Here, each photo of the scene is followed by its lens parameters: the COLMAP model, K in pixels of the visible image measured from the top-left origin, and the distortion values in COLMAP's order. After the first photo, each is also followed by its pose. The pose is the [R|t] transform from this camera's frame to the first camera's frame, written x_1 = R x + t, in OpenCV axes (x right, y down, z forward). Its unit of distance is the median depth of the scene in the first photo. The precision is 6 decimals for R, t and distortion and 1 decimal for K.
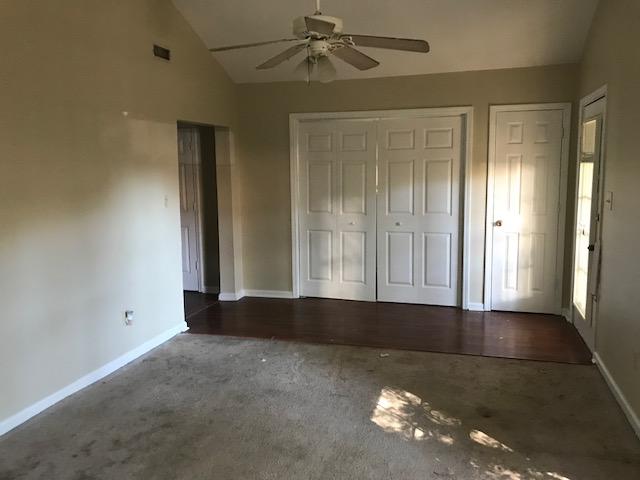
lens RADIAL K [[526.1, 0, 319.8], [0, 526.1, 239.2], [0, 0, 1]] dist [0.028720, -0.026908]
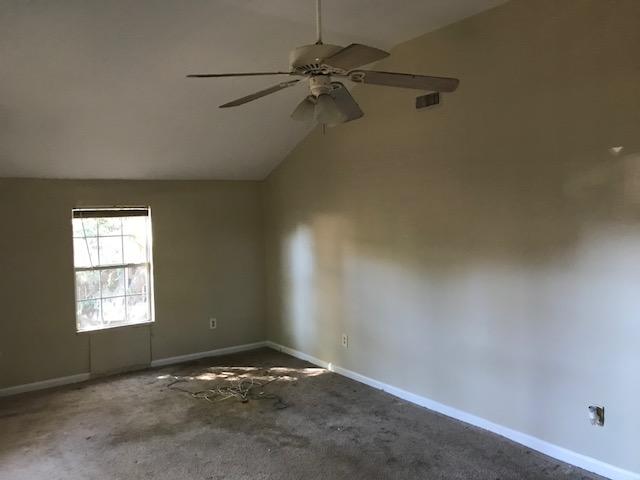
lens RADIAL K [[526.1, 0, 319.8], [0, 526.1, 239.6], [0, 0, 1]] dist [0.028720, -0.026908]
pose [[-0.598552, 0.063005, -0.798603, 0.591497], [-0.100120, 0.983202, 0.152609, -0.222836], [0.794803, 0.171300, -0.582189, 1.354515]]
